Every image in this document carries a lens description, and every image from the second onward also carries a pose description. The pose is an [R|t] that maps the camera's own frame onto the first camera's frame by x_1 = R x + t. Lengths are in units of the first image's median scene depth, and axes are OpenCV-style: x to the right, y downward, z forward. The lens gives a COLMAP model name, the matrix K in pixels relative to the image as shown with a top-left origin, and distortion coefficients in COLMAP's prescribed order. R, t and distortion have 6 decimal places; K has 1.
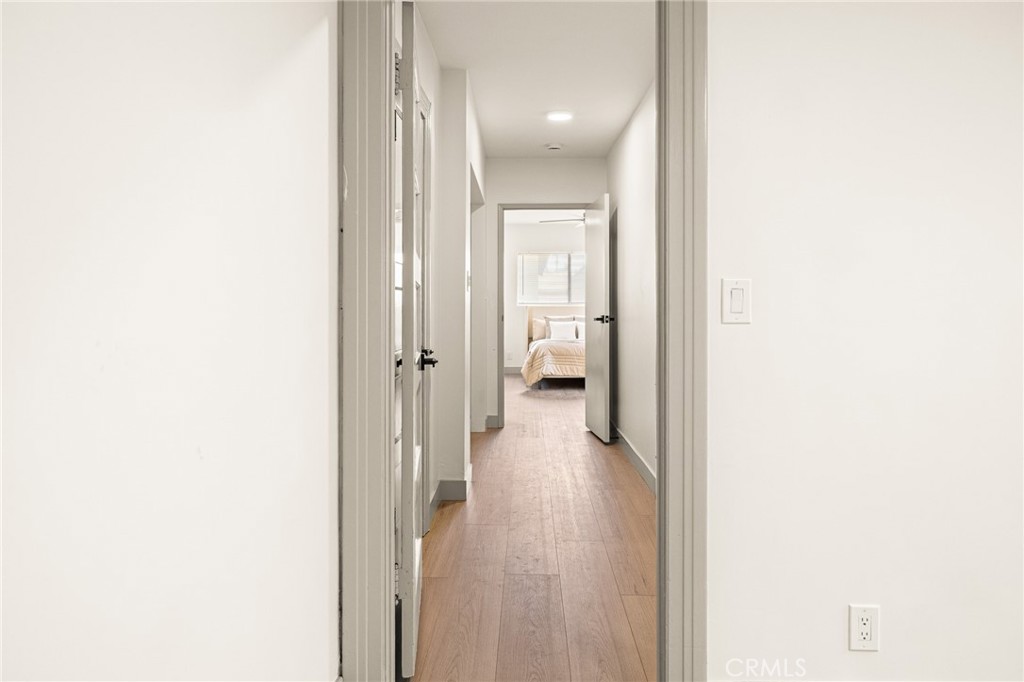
lens RADIAL K [[694.4, 0, 513.0], [0, 694.4, 334.6], [0, 0, 1]] dist [-0.000941, 0.005360]
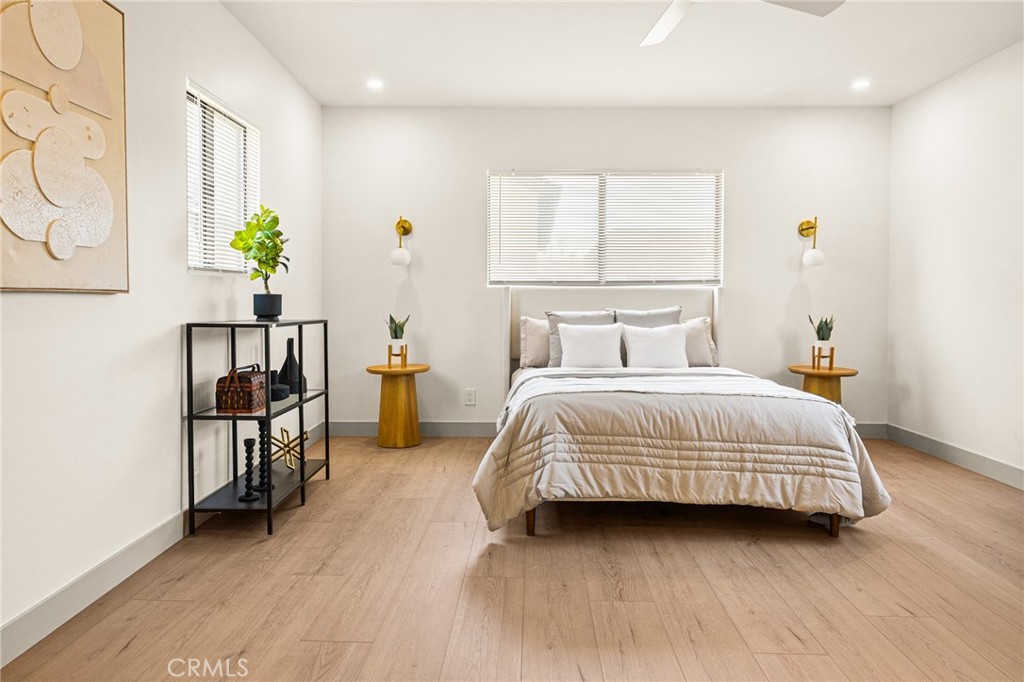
lens RADIAL K [[694.4, 0, 512.1], [0, 694.4, 340.4], [0, 0, 1]] dist [-0.000941, 0.005360]
pose [[0.999956, 0.008439, -0.004003, 0.027118], [-0.008338, 0.999666, 0.024449, -0.019911], [0.004208, -0.024414, 0.999693, 0.603658]]
